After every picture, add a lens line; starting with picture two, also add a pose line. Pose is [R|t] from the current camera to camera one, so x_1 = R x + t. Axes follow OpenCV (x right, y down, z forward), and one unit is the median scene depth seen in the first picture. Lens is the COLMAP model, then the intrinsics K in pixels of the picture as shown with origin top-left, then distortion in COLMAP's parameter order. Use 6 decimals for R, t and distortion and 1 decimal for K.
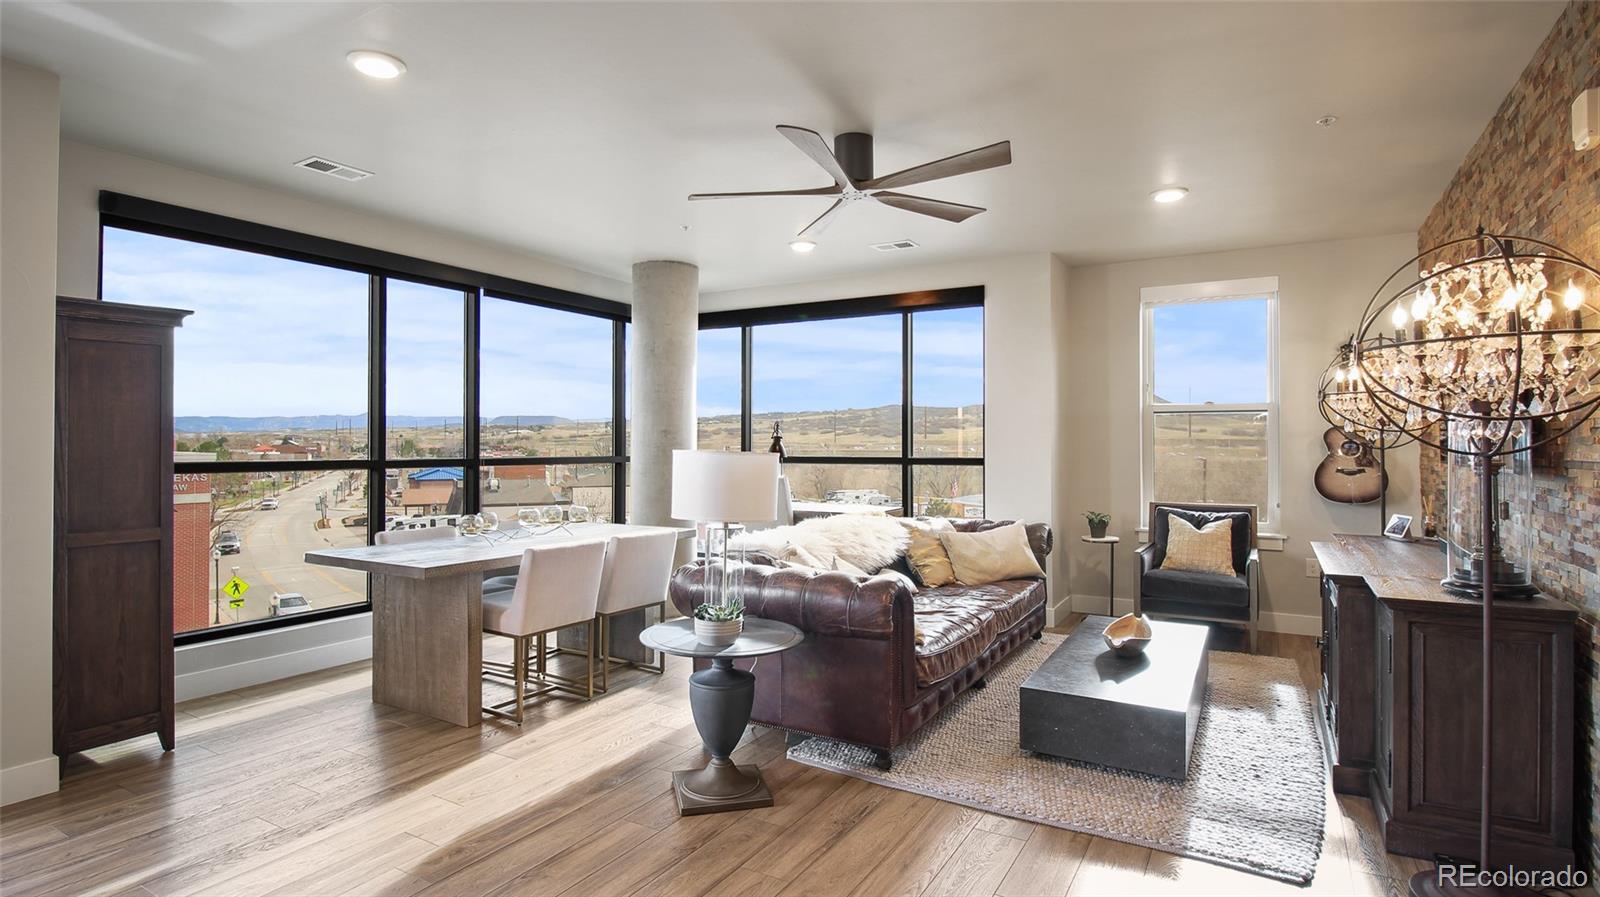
lens RADIAL K [[817.8, 0, 803.9], [0, 817.8, 441.6], [0, 0, 1]] dist [-0.003026, -0.006839]
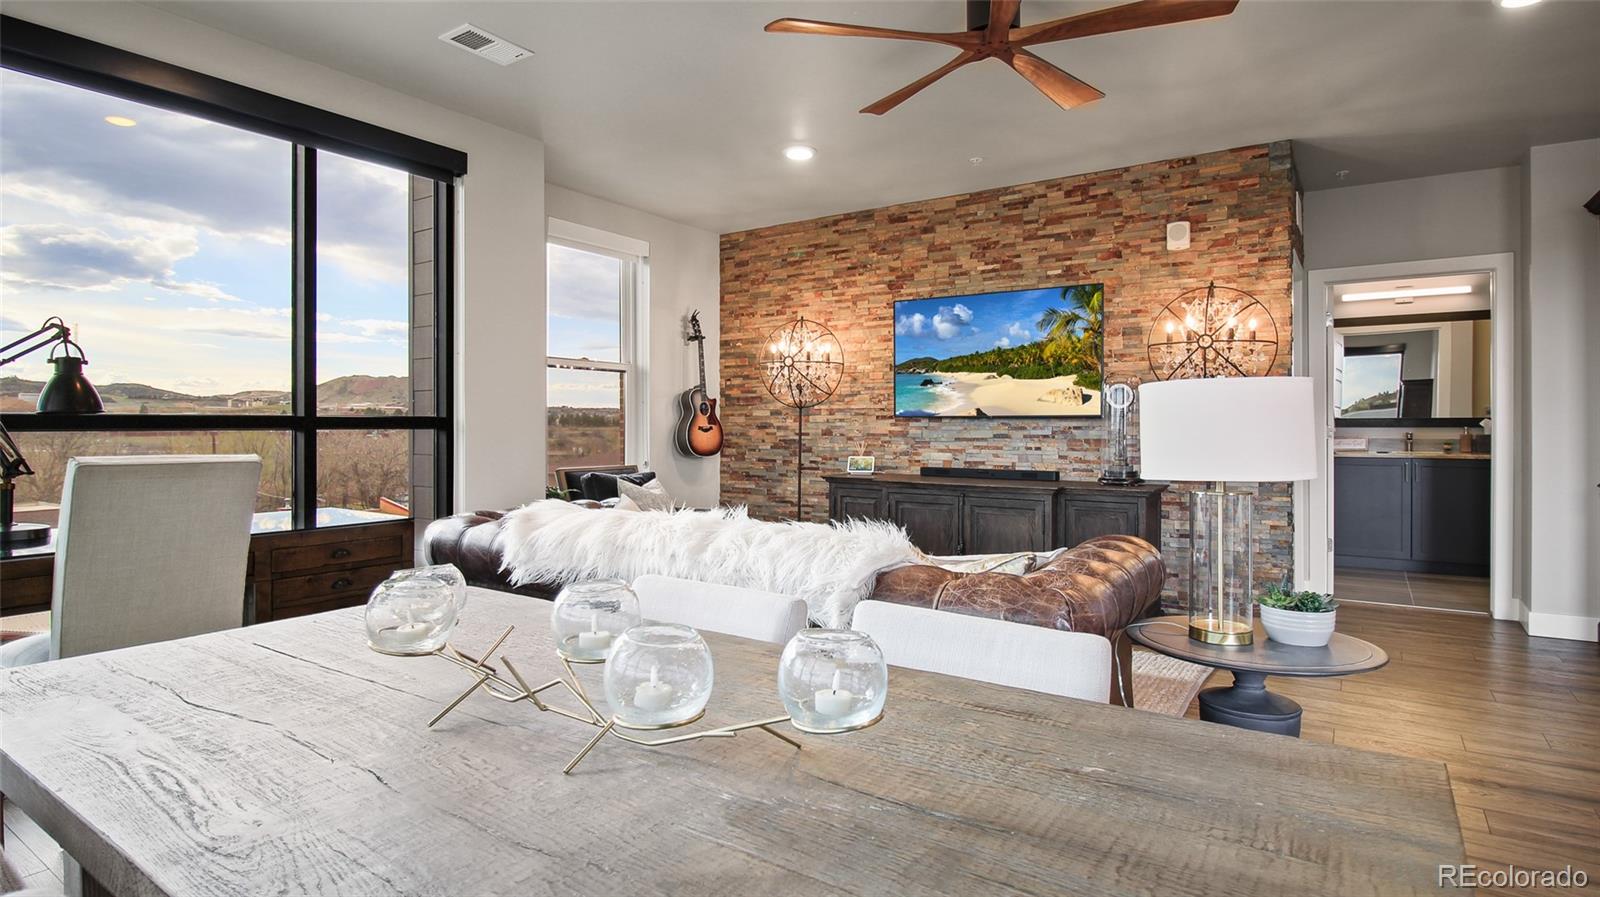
lens RADIAL K [[817.8, 0, 806.4], [0, 817.8, 426.5], [0, 0, 1]] dist [-0.003026, -0.006839]
pose [[0.066031, -0.002795, 0.997814, -0.459081], [-0.003379, 0.999990, 0.003024, 0.028236], [-0.997812, -0.003571, 0.066021, 0.748592]]
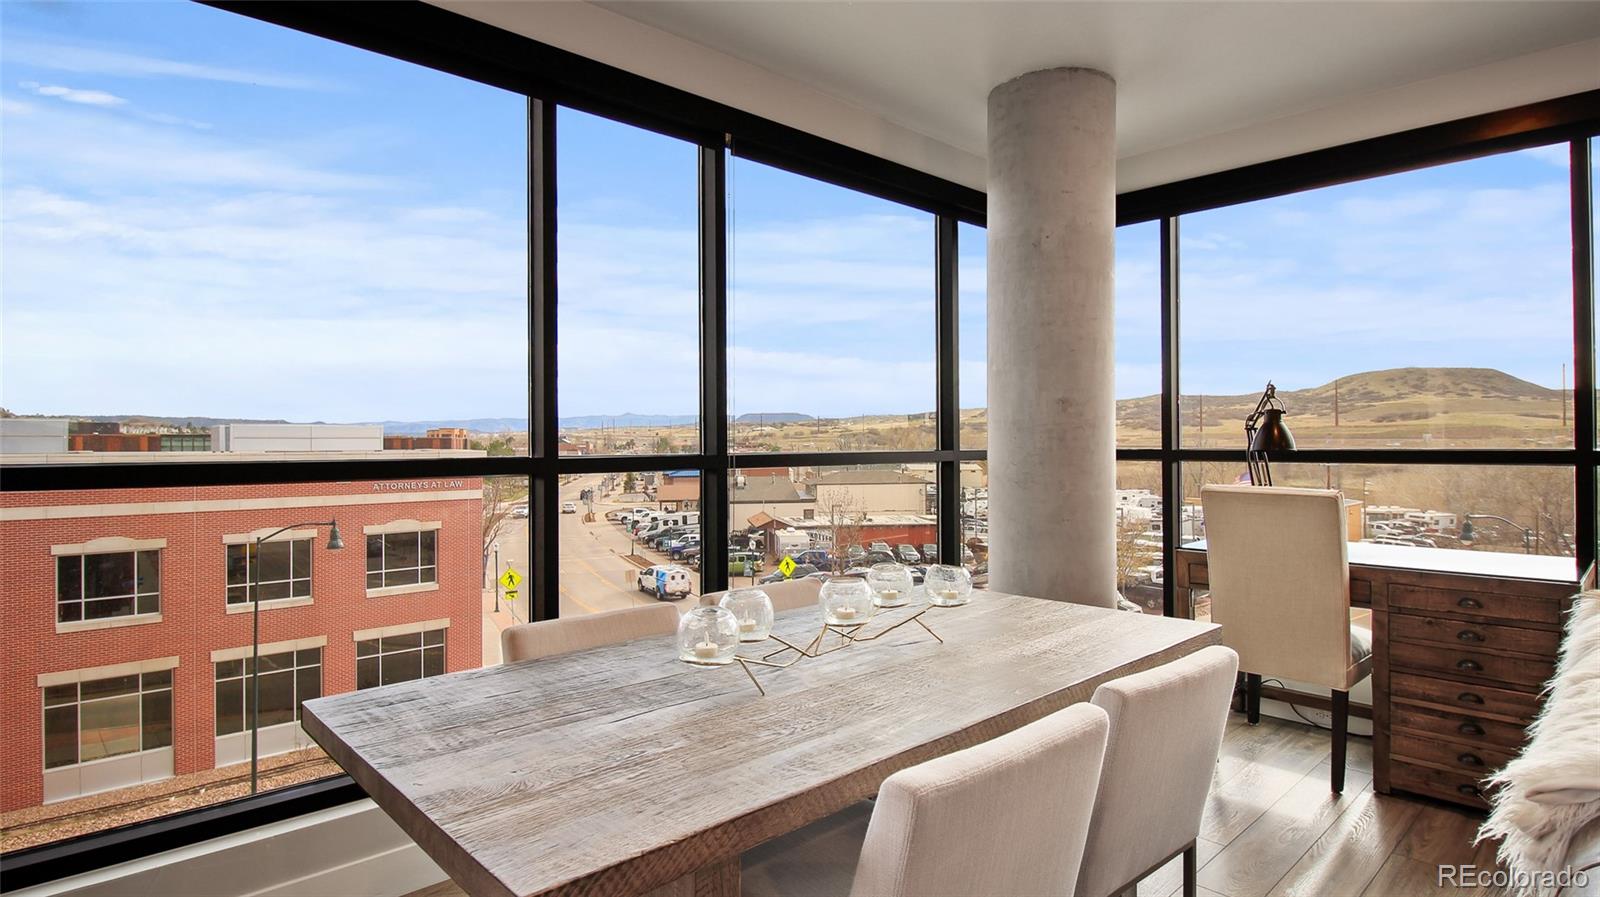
lens RADIAL K [[817.8, 0, 773.4], [0, 817.8, 441.2], [0, 0, 1]] dist [-0.003026, -0.006839]
pose [[0.948857, -0.008348, -0.315595, -0.197461], [0.009678, 0.999950, 0.002645, 0.010988], [0.315557, -0.005564, 0.948890, 0.496082]]
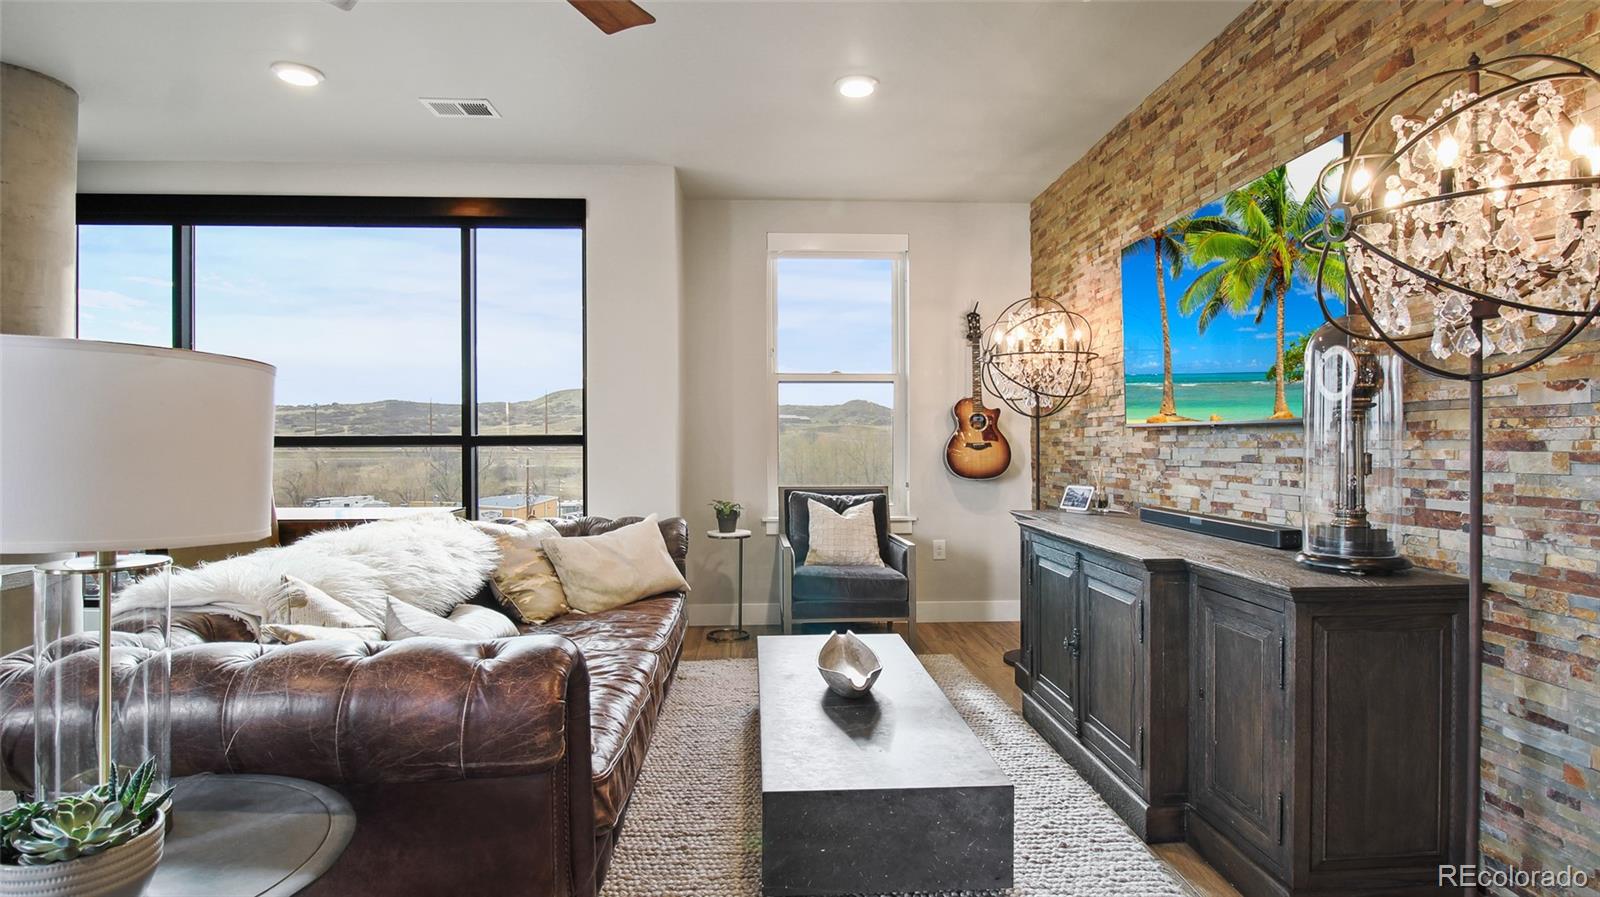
lens RADIAL K [[817.8, 0, 804.3], [0, 817.8, 445.4], [0, 0, 1]] dist [-0.003026, -0.006839]
pose [[0.837211, -0.005908, 0.546849, -0.018813], [0.003222, 0.999978, 0.005872, 0.028947], [-0.546871, -0.003154, 0.837211, 0.301820]]
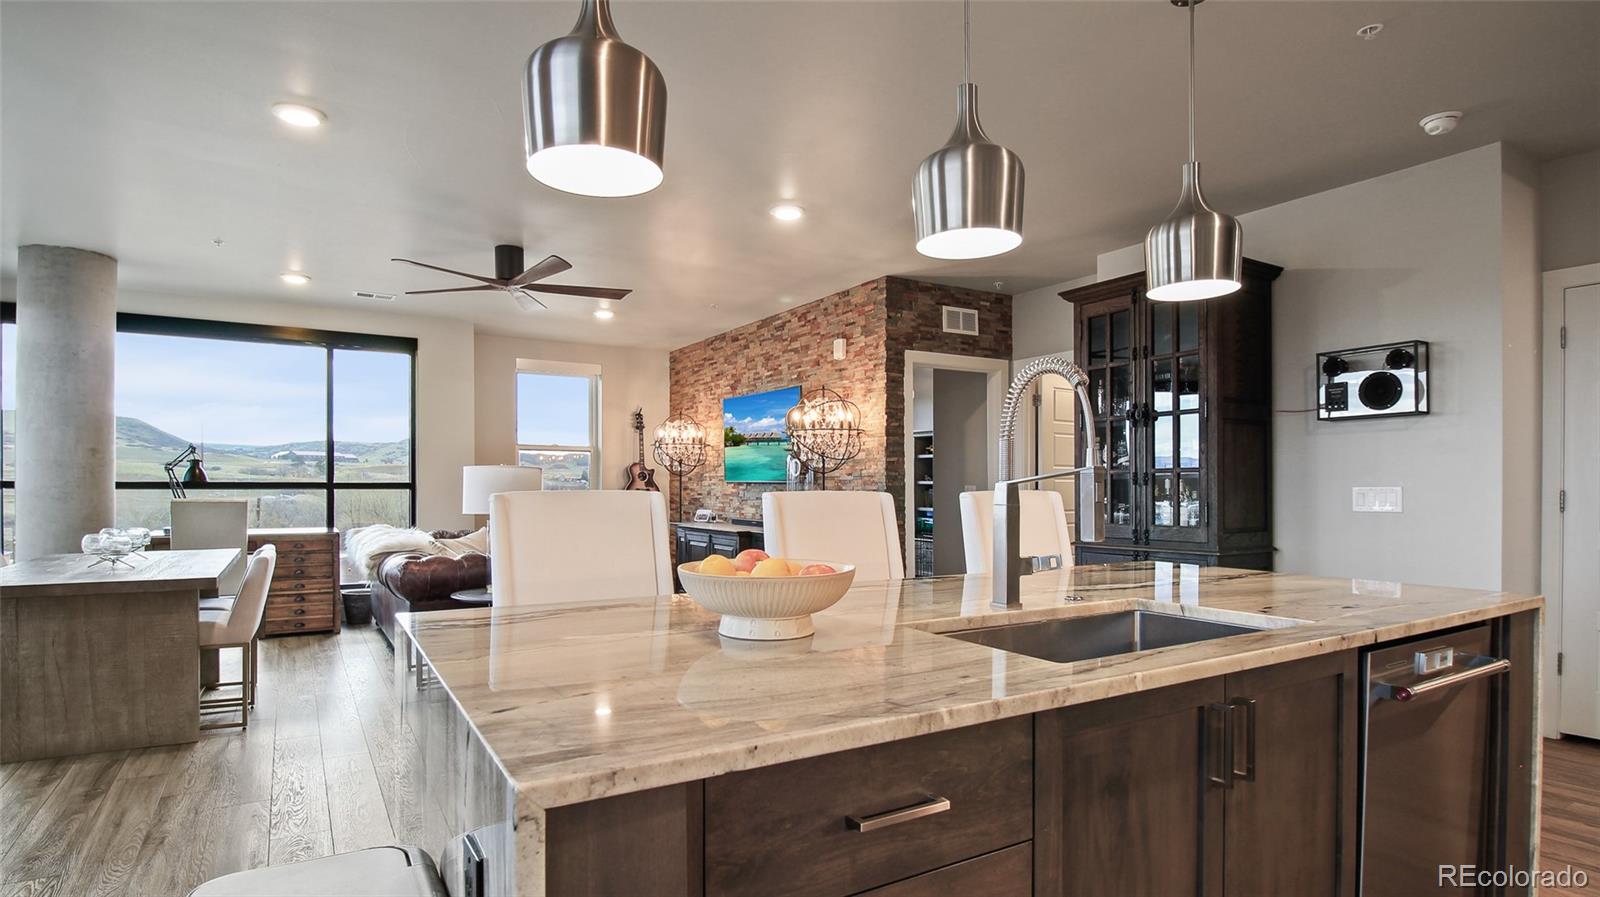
lens RADIAL K [[819.5, 0, 791.7], [0, 819.5, 500.5], [0, 0, 1]] dist [0.005862, 0.000557]
pose [[0.479053, -0.015400, 0.877651, -0.636209], [-0.004696, 0.999787, 0.020106, 0.022004], [-0.877773, -0.013754, 0.478879, -0.073238]]
